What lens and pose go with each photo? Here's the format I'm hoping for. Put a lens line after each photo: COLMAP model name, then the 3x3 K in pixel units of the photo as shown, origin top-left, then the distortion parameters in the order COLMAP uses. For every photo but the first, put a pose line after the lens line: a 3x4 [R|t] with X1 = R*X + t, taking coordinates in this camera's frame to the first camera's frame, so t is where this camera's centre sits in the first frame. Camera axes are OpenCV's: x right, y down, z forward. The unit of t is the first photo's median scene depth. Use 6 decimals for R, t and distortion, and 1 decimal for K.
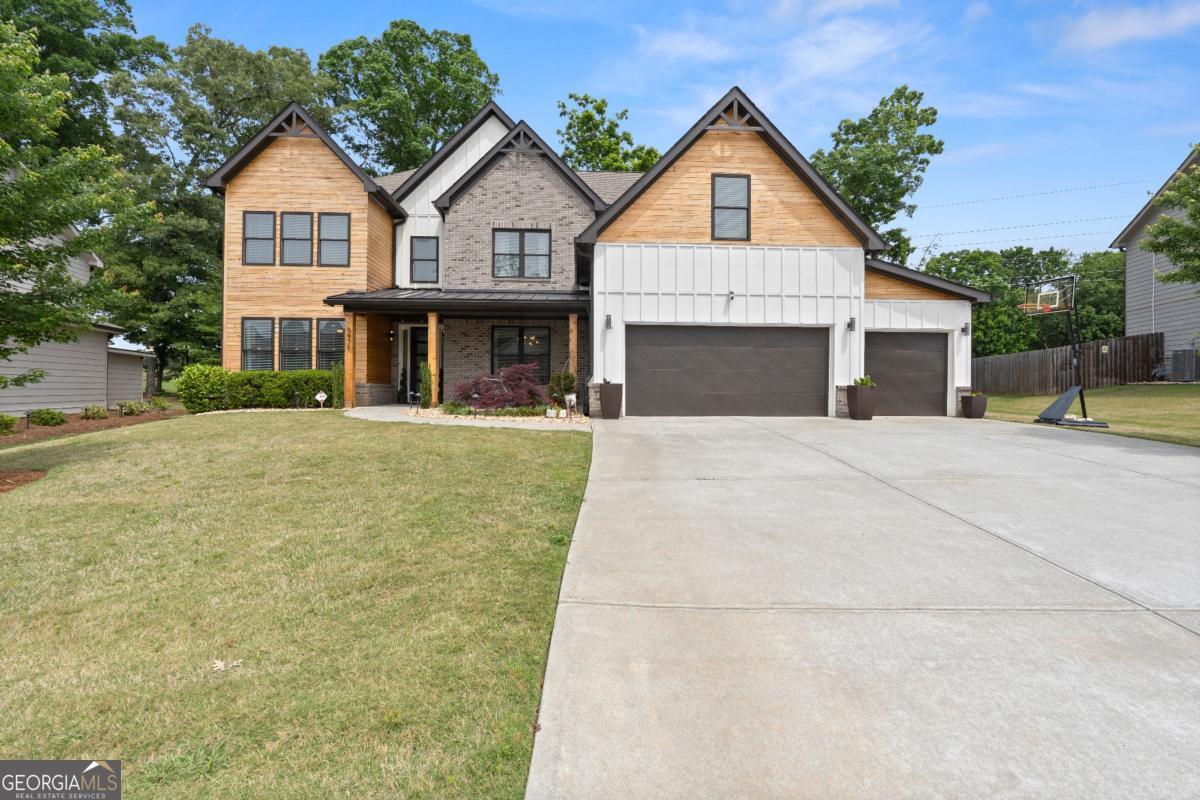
lens RADIAL K [[525.7, 0, 599.3], [0, 525.7, 402.7], [0, 0, 1]] dist [-0.007705, -0.000546]
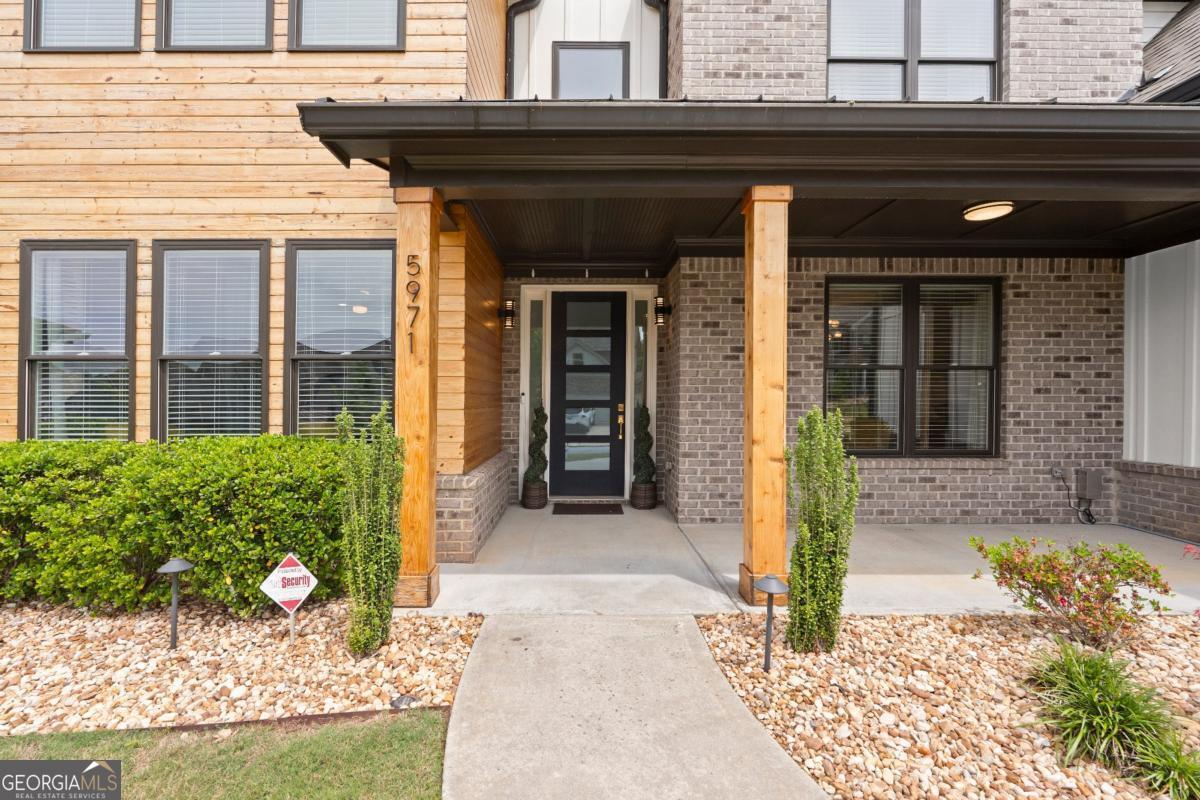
lens RADIAL K [[542.8, 0, 588.8], [0, 542.8, 405.3], [0, 0, 1]] dist [-0.004895, -0.000327]
pose [[0.999153, -0.006494, -0.040624, -0.389530], [0.005945, 0.999890, -0.013605, -0.073923], [0.040708, 0.013352, 0.999082, 0.763750]]
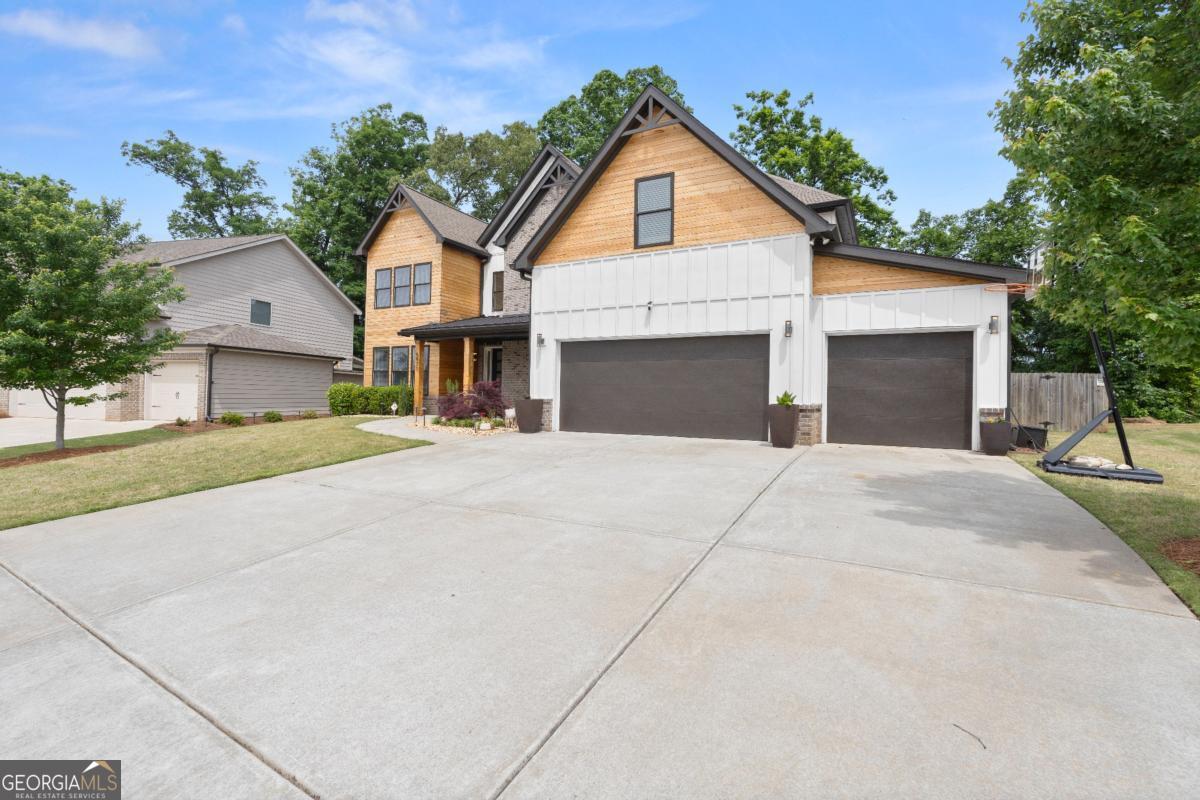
lens RADIAL K [[526.9, 0, 600.9], [0, 526.9, 397.6], [0, 0, 1]] dist [-0.002131, -0.000671]
pose [[0.858076, 0.008642, -0.513449, 0.556521], [-0.024031, 0.999439, -0.023338, -0.015706], [0.512959, 0.032364, 0.857803, 0.138856]]
